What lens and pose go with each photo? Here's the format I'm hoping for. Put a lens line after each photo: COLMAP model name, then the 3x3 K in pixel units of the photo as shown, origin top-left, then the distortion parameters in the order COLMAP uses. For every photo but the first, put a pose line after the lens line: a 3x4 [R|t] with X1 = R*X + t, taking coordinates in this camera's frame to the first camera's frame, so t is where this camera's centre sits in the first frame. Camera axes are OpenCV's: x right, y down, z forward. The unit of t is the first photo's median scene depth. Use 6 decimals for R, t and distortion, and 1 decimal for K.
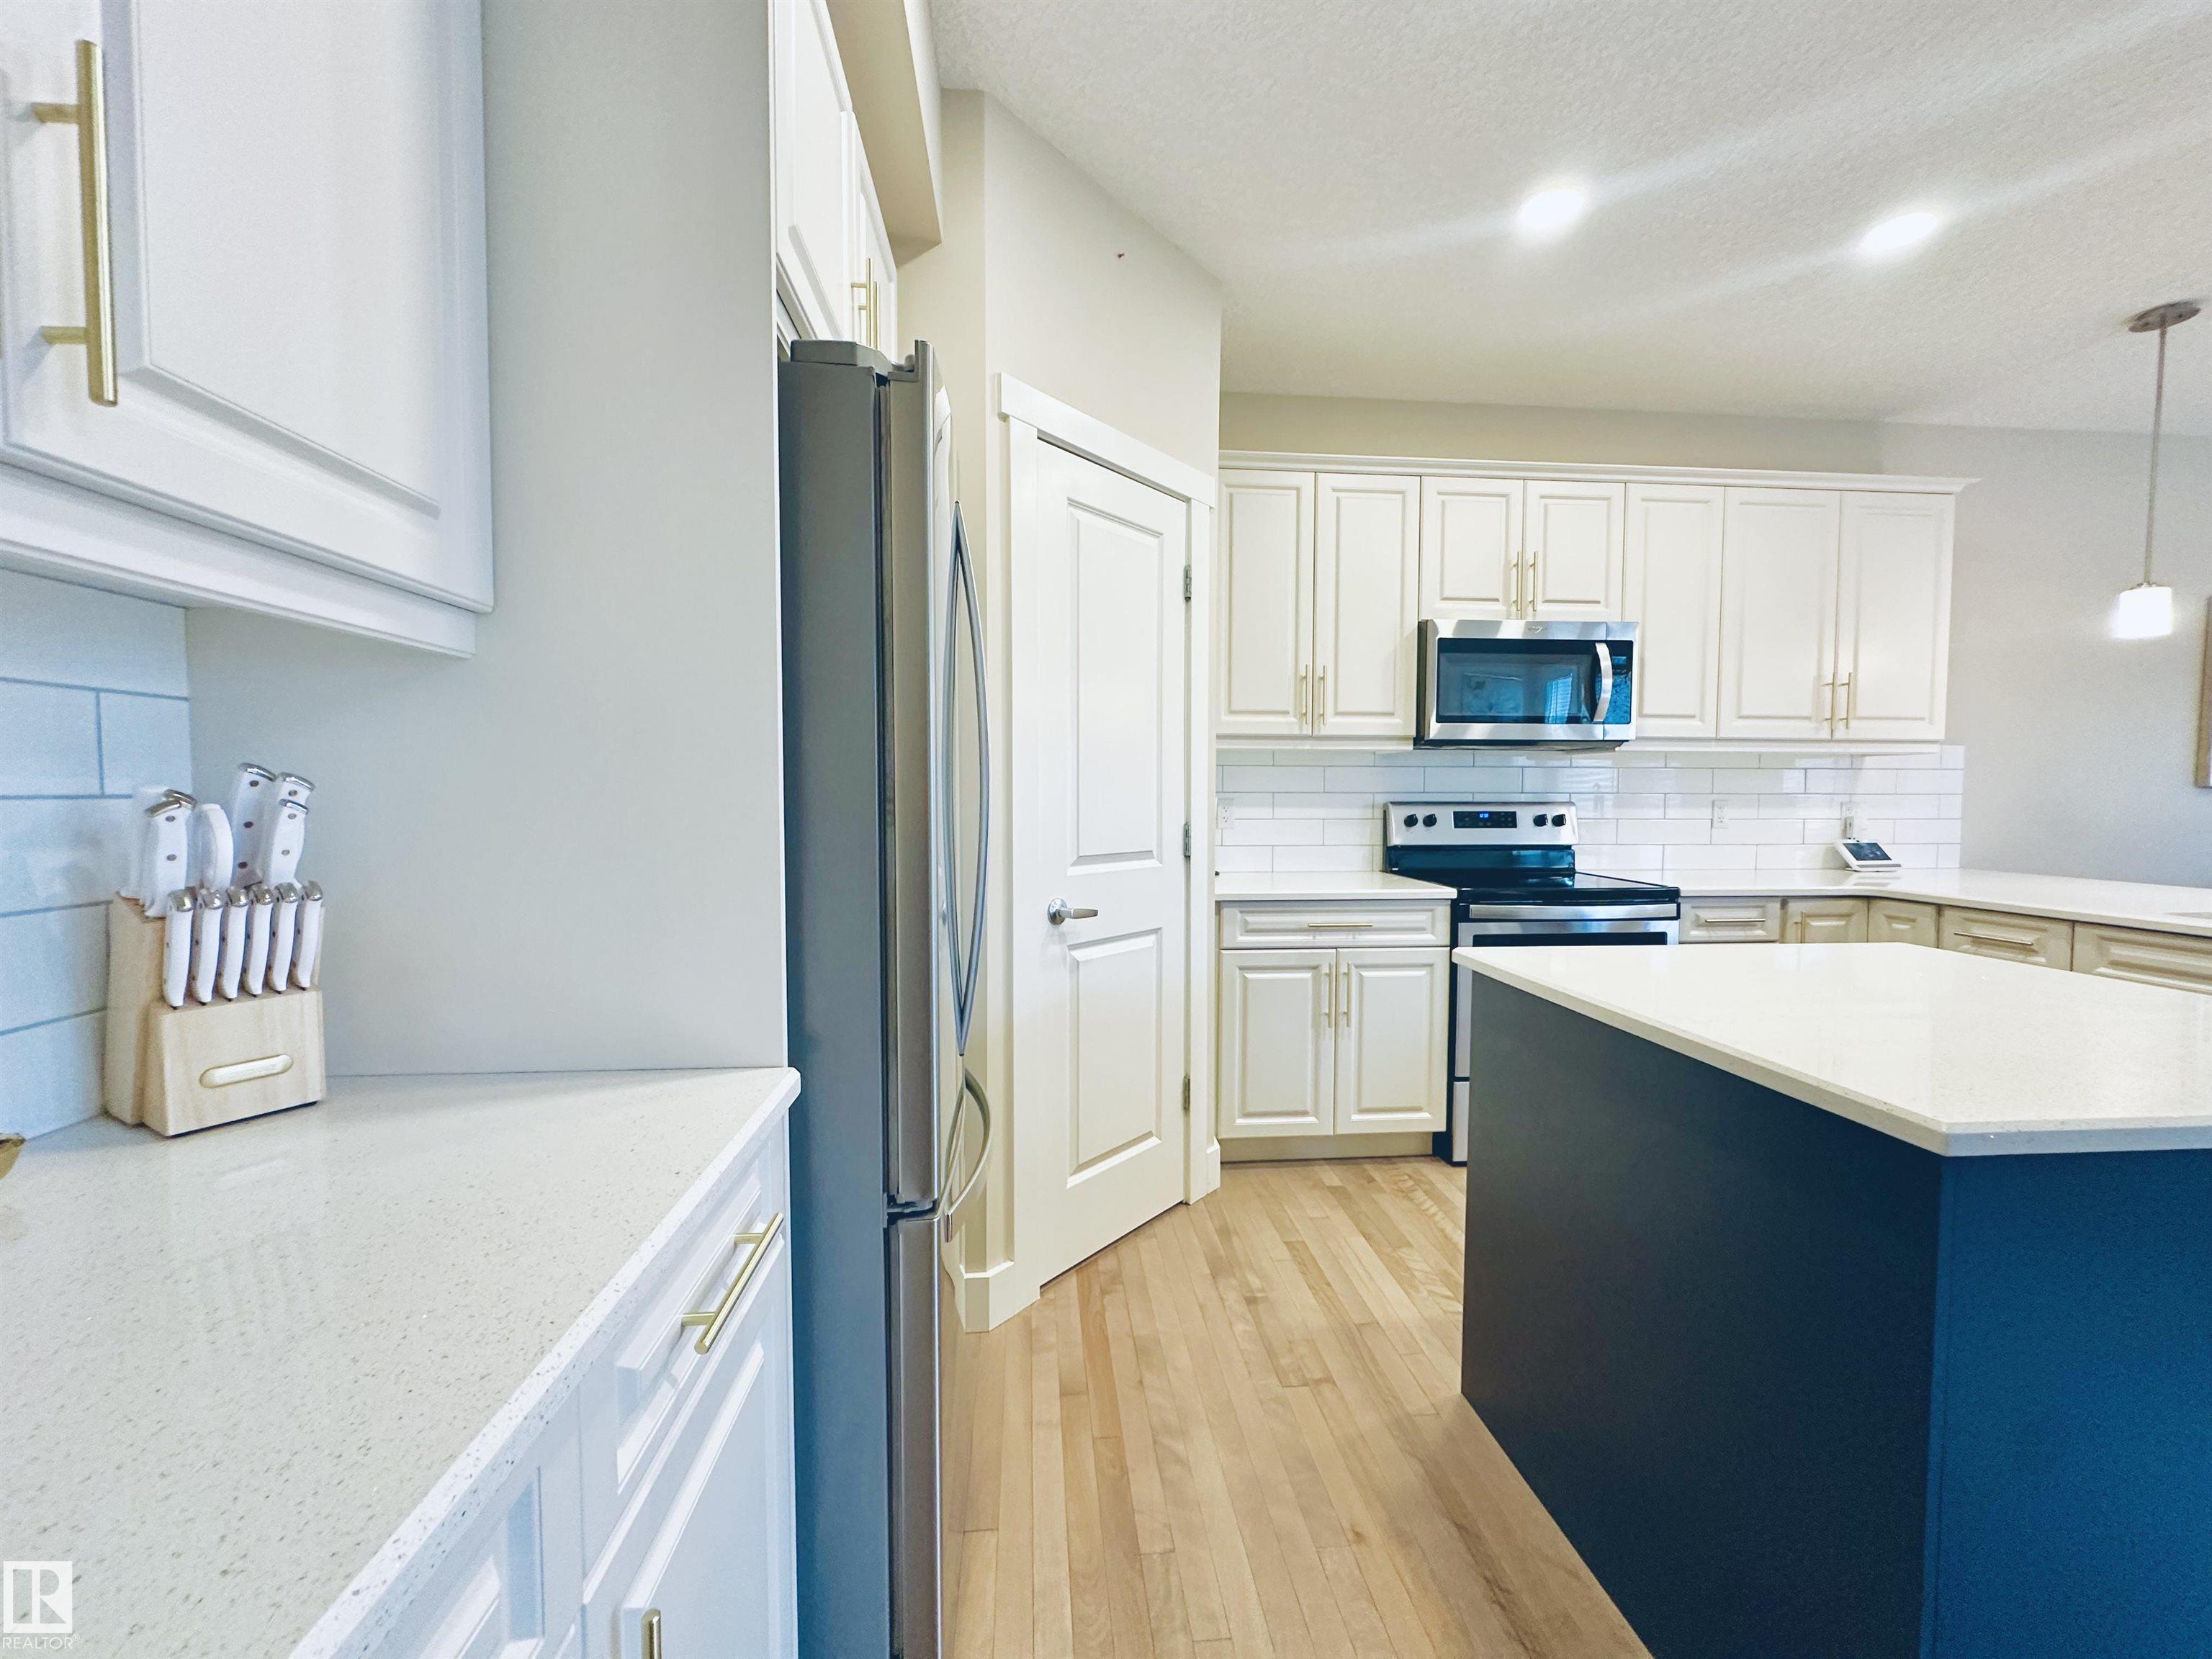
lens RADIAL K [[884.2, 0, 1106.4], [0, 884.2, 827.7], [0, 0, 1]] dist [-0.006566, 0.001759]
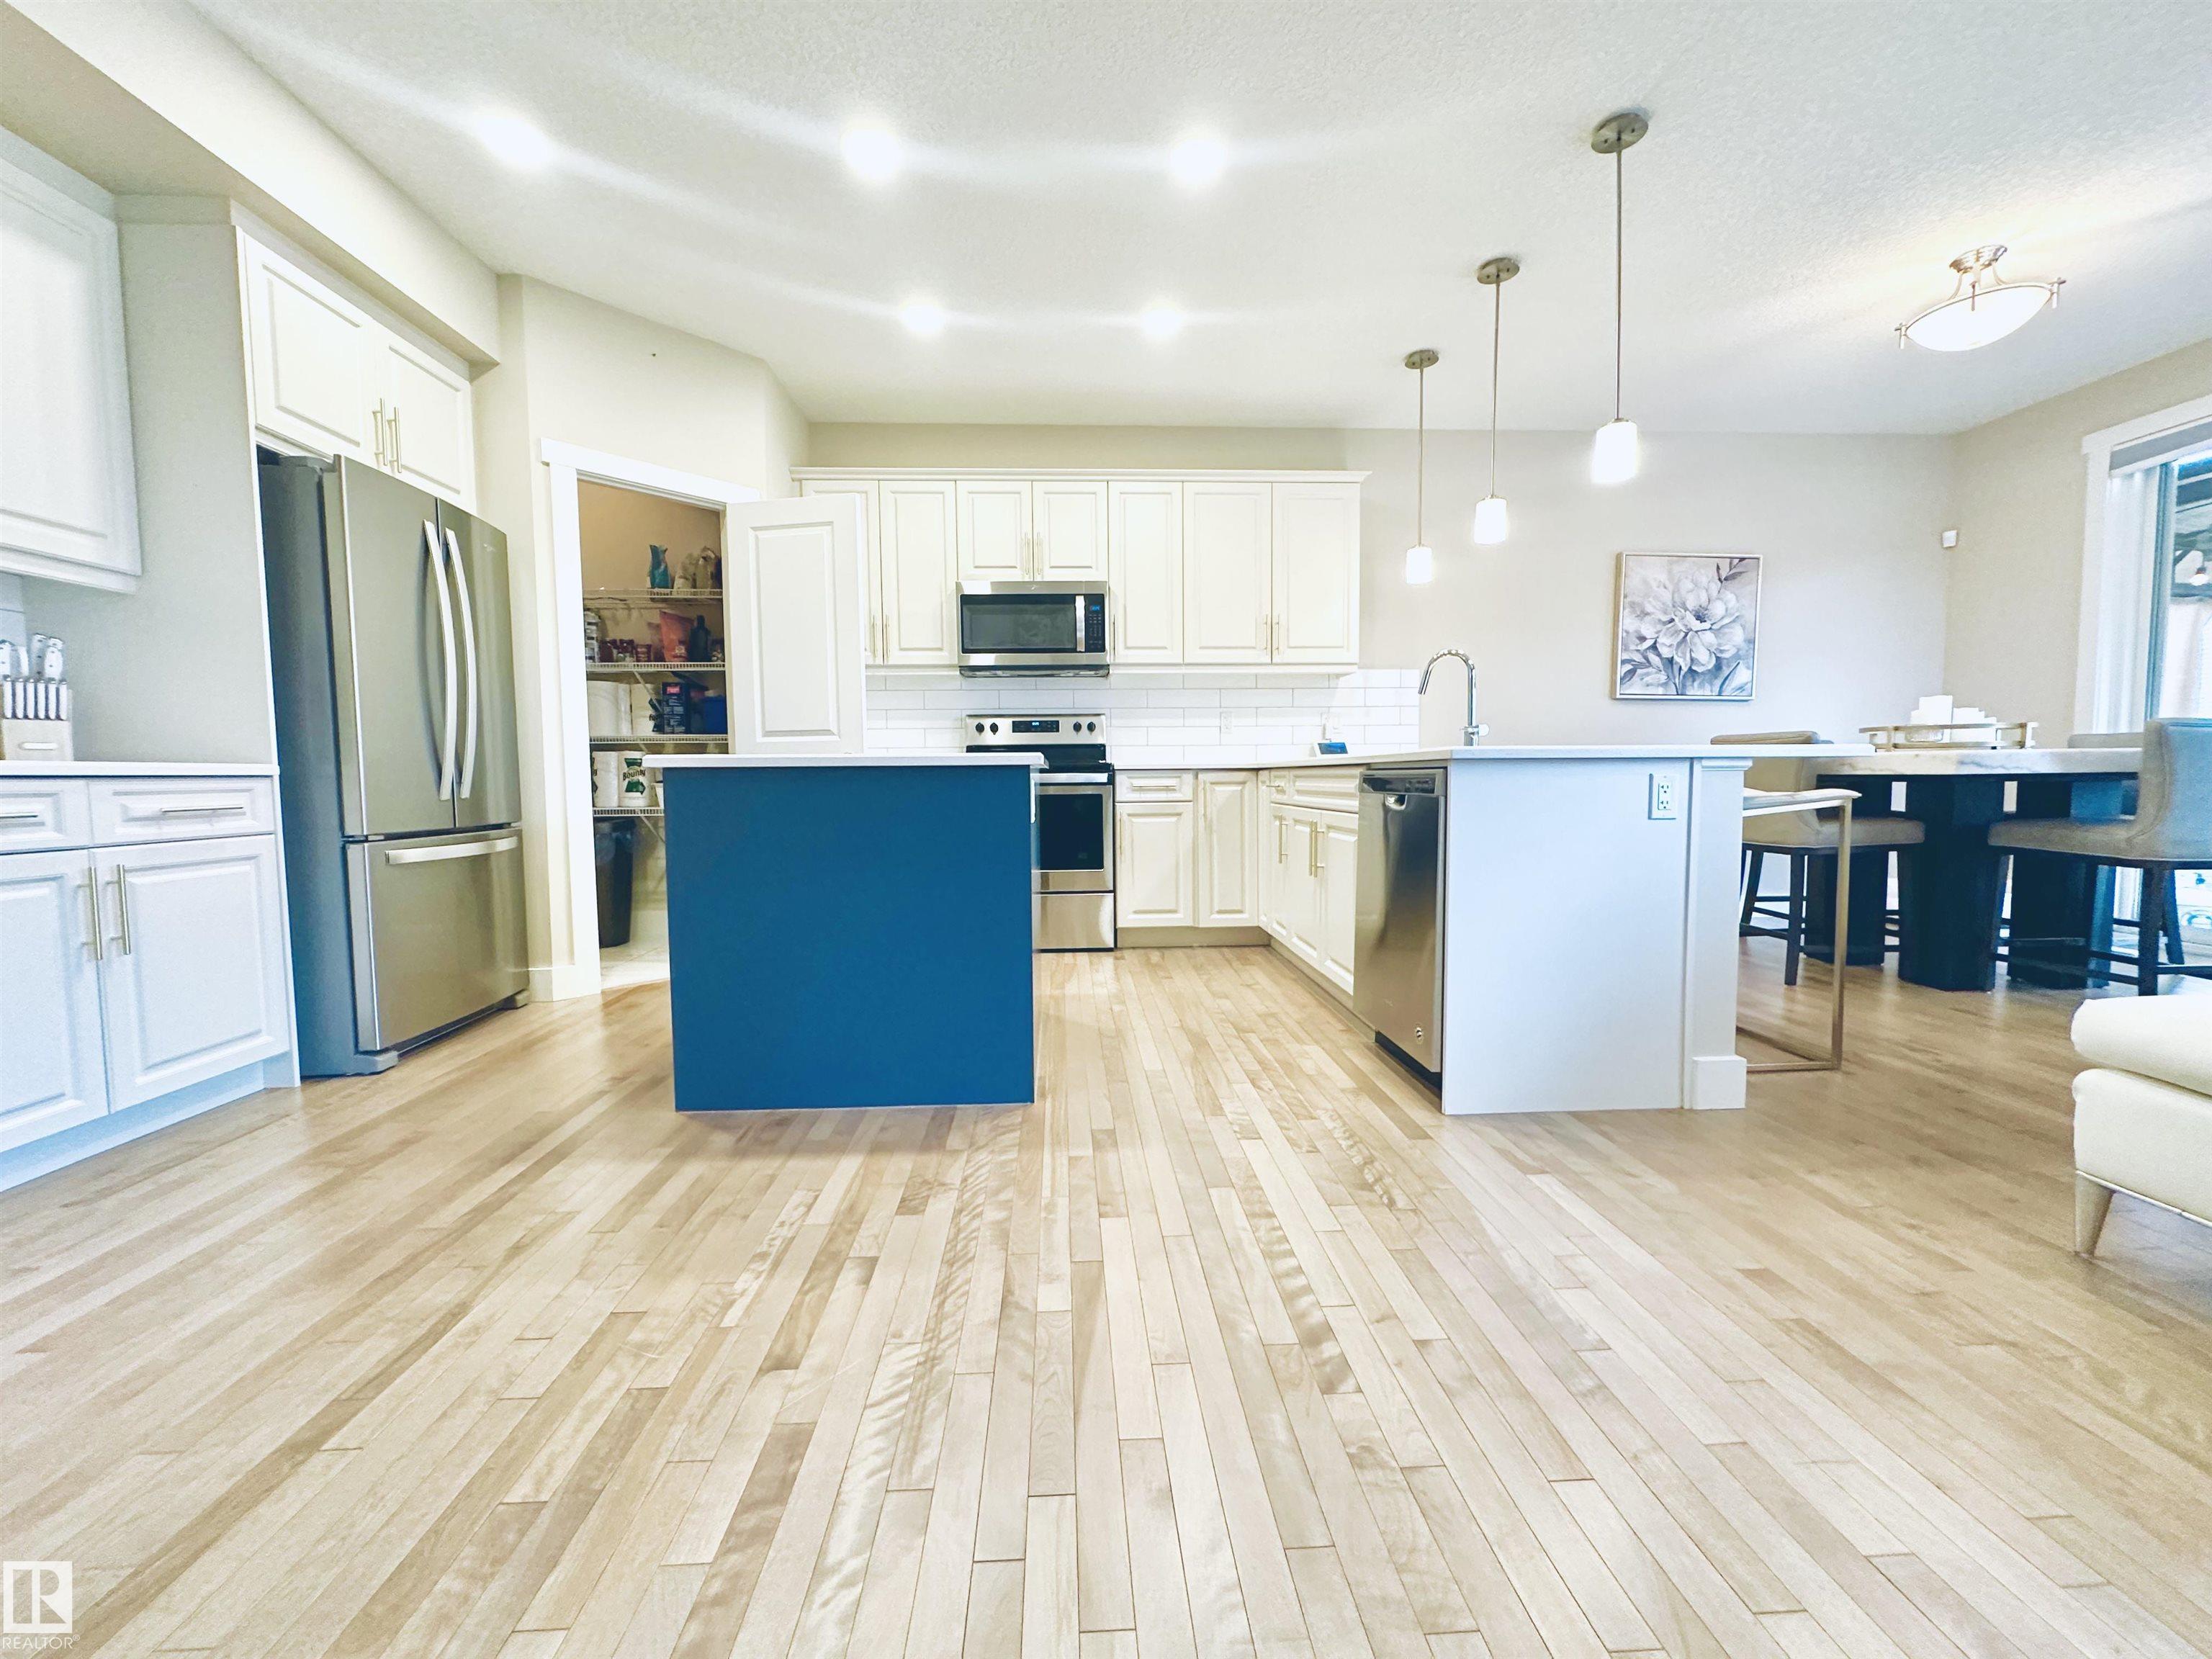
lens RADIAL K [[884.2, 0, 1104.2], [0, 884.2, 829.0], [0, 0, 1]] dist [-0.006566, 0.001759]
pose [[0.999221, -0.010972, -0.037899, 0.634823], [0.011666, 0.999767, 0.018138, 0.137722], [0.037691, -0.018566, 0.999117, -0.418972]]
